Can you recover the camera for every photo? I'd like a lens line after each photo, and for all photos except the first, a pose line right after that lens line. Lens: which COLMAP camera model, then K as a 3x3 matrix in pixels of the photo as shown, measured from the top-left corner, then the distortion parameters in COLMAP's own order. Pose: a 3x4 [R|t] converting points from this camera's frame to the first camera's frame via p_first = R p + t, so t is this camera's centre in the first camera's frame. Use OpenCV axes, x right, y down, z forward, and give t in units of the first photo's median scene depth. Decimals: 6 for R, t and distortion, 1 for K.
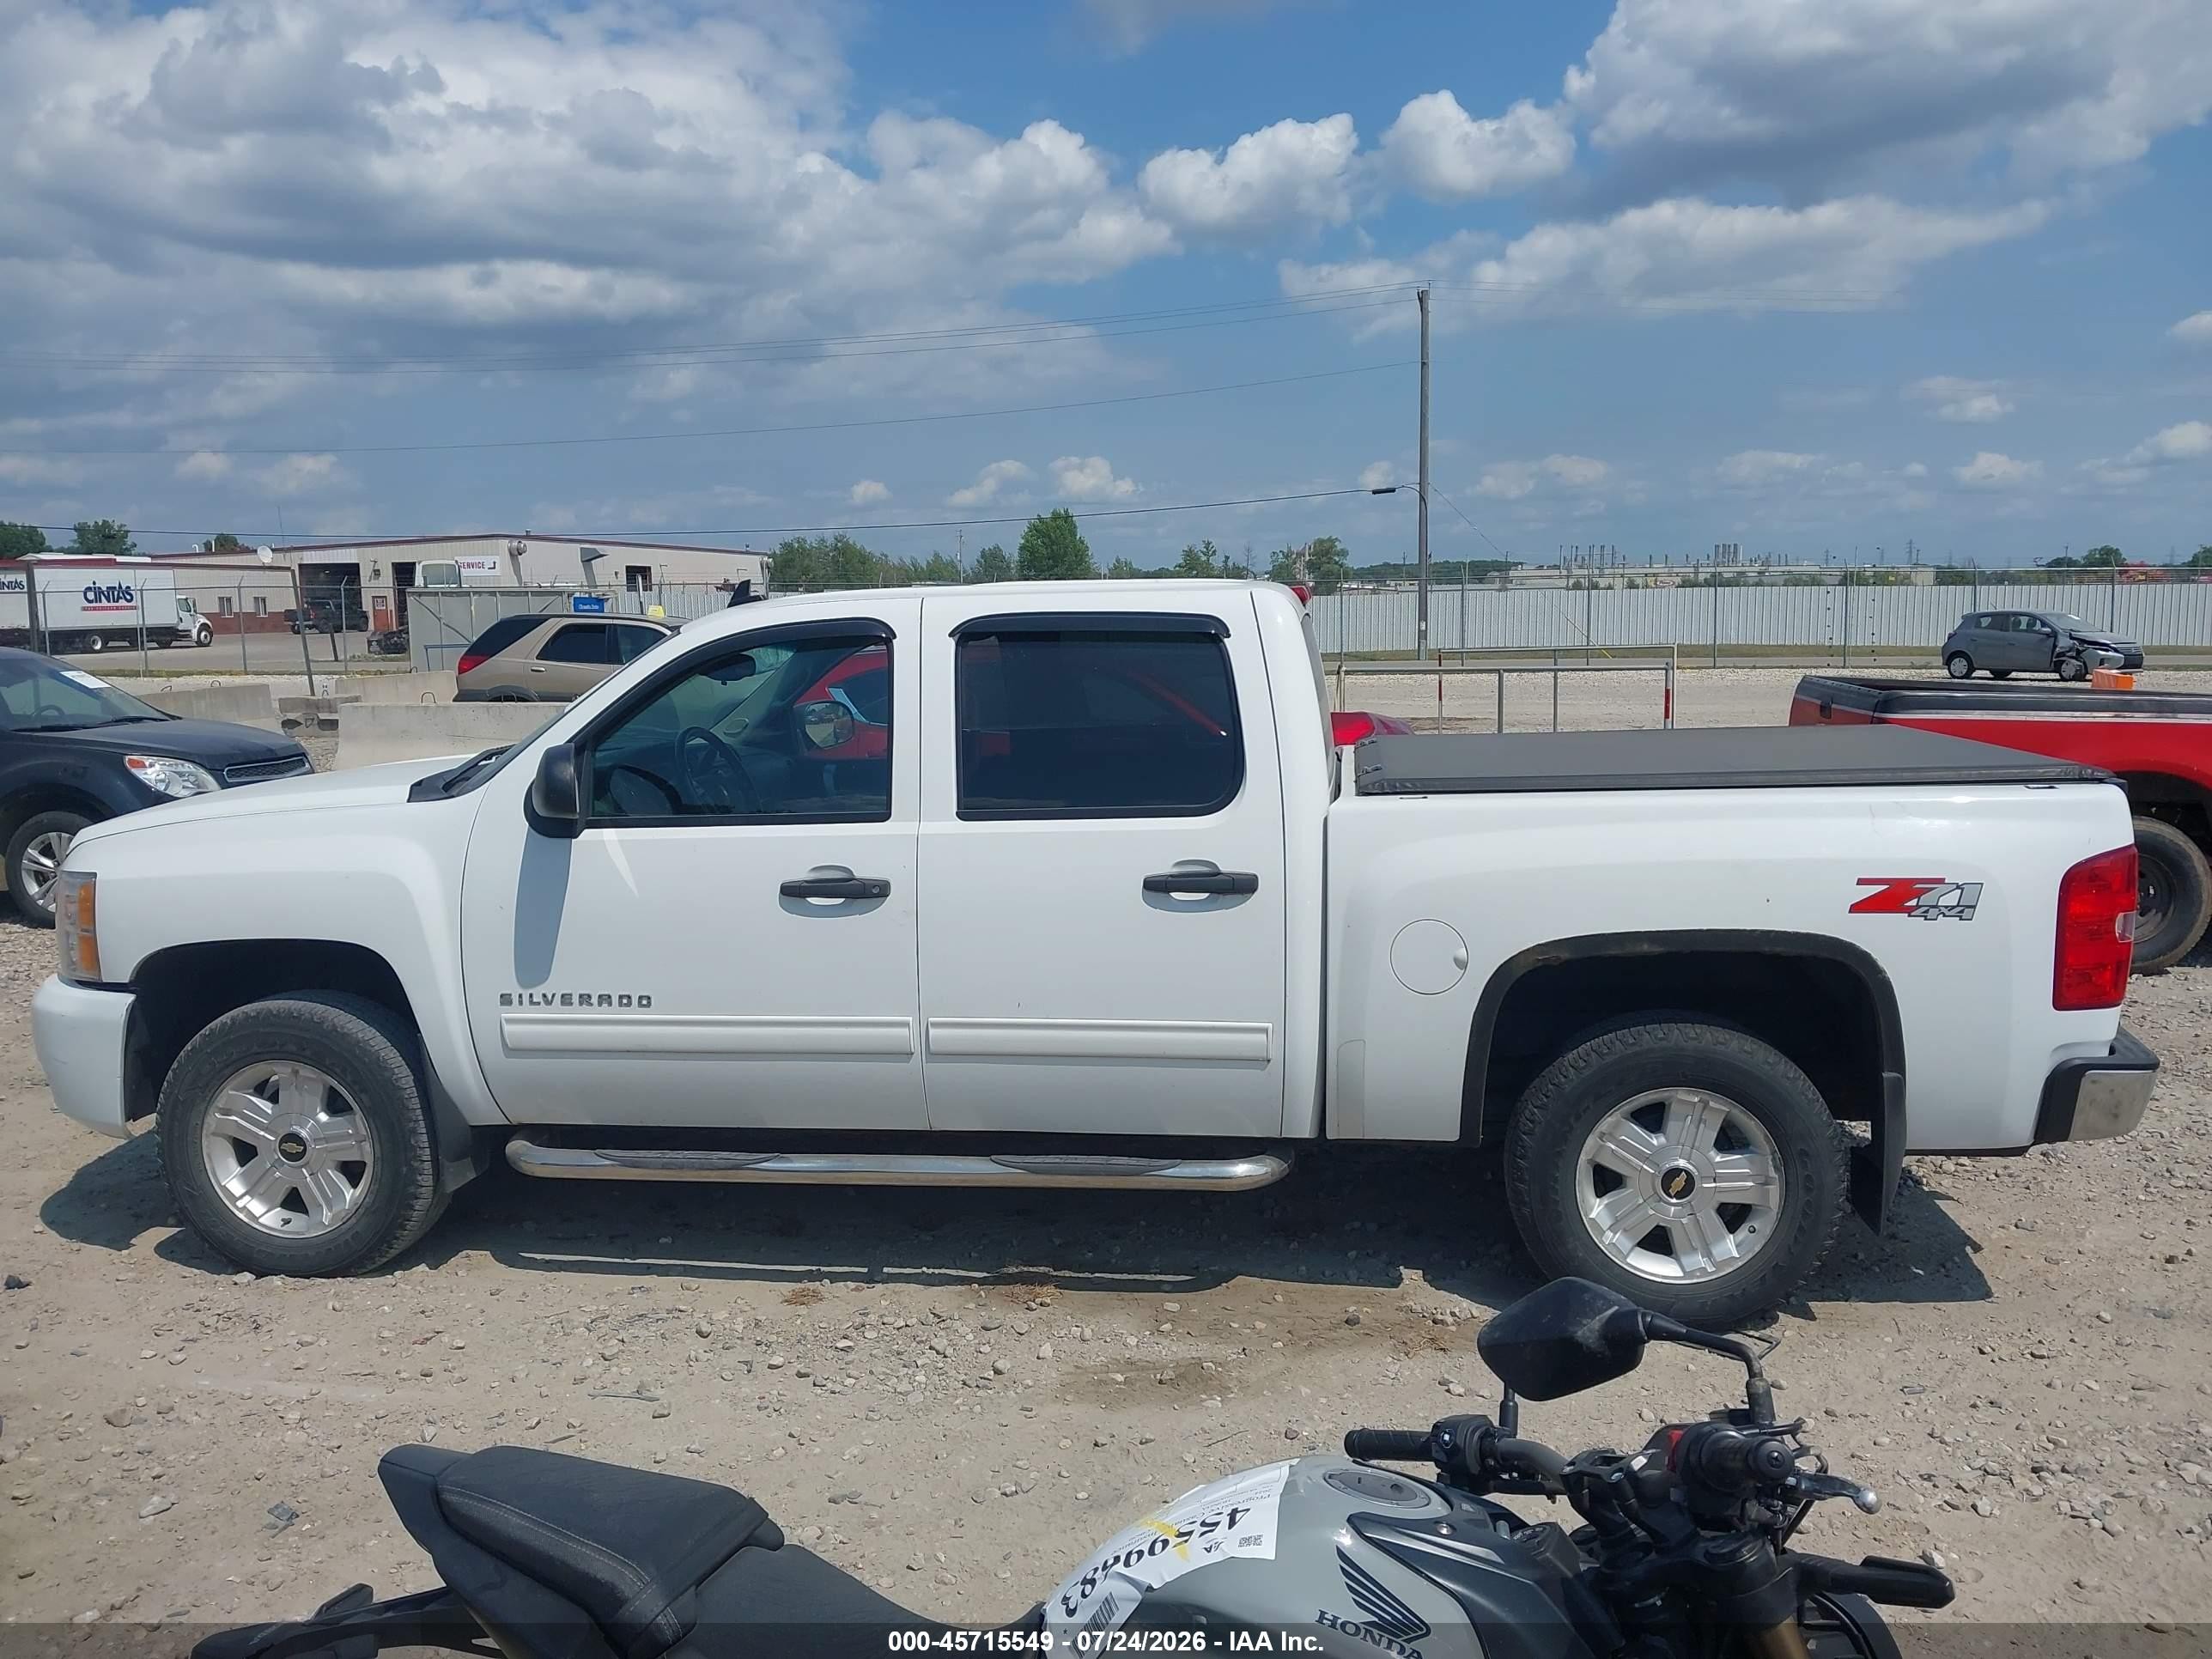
lens RADIAL K [[1768.0, 0, 1056.0], [0, 1768.0, 781.8], [0, 0, 1]] dist [0.051079, -0.076886]
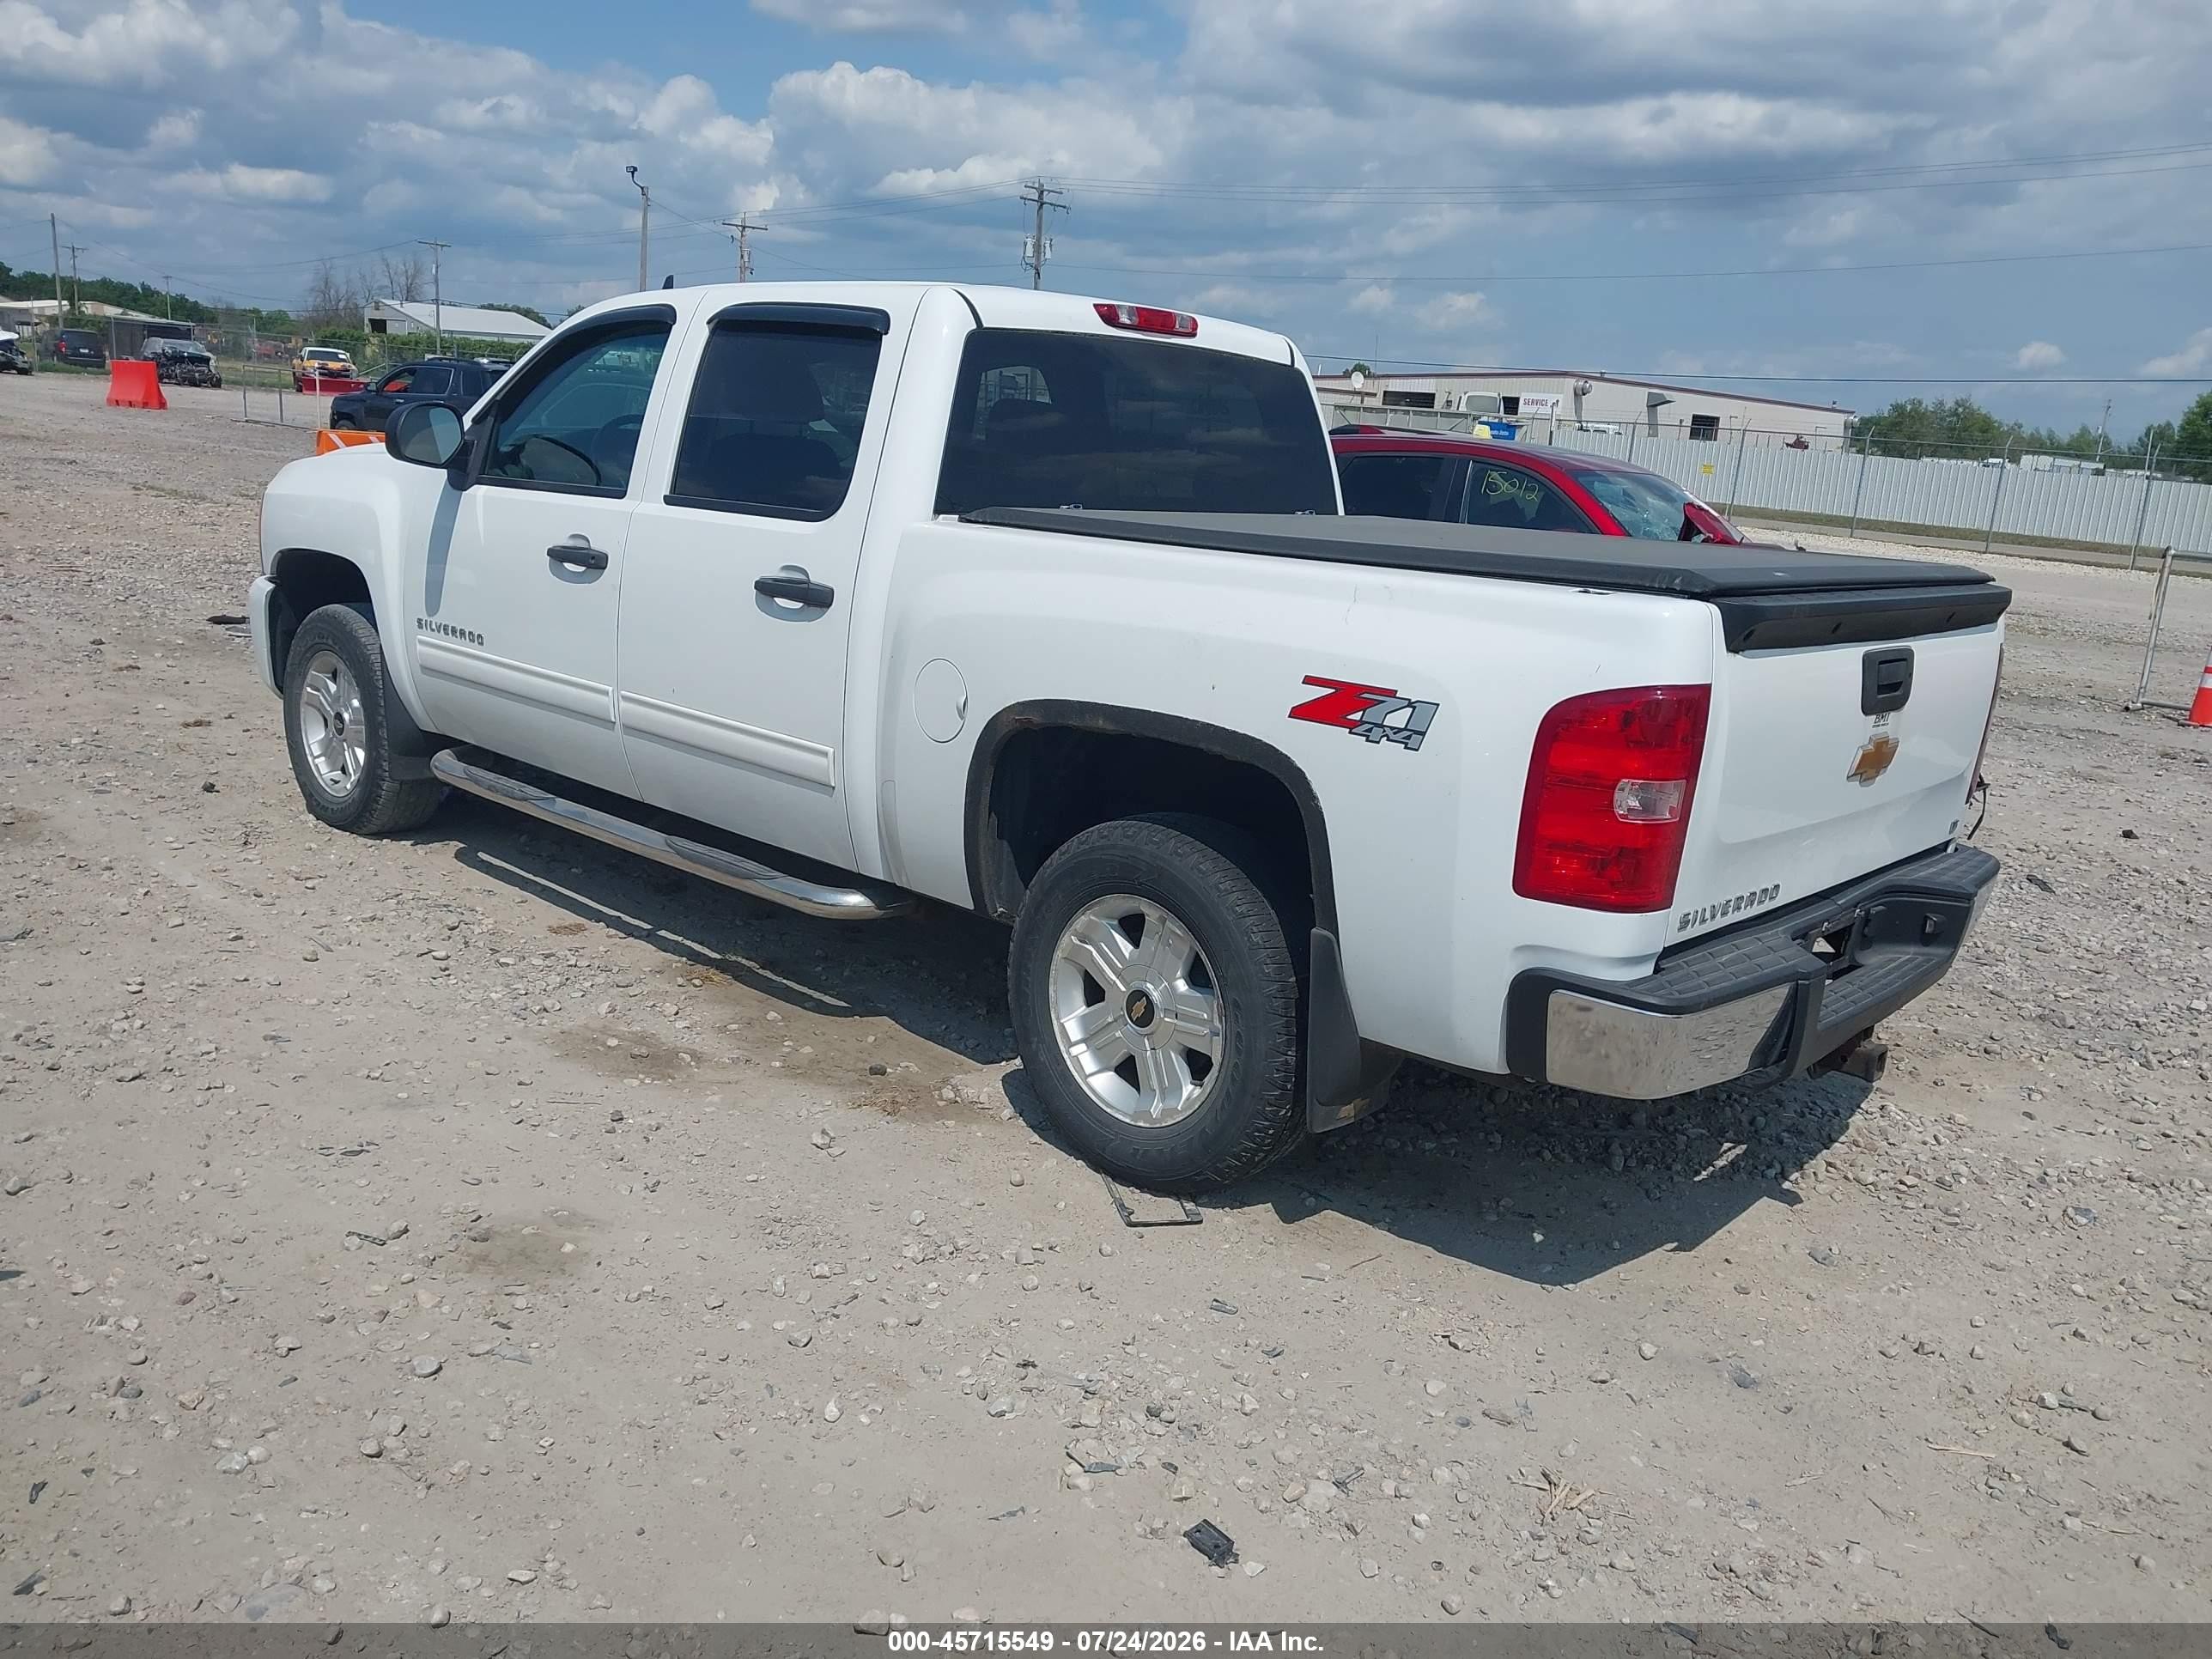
lens RADIAL K [[1748.3, 0, 1154.7], [0, 1748.3, 831.9], [0, 0, 1]] dist [0.041573, -0.041287]
pose [[0.821973, 0.199907, -0.533290, 0.631459], [-0.142347, 0.978766, 0.147493, 0.013916], [0.551451, -0.045323, 0.832975, 0.249643]]
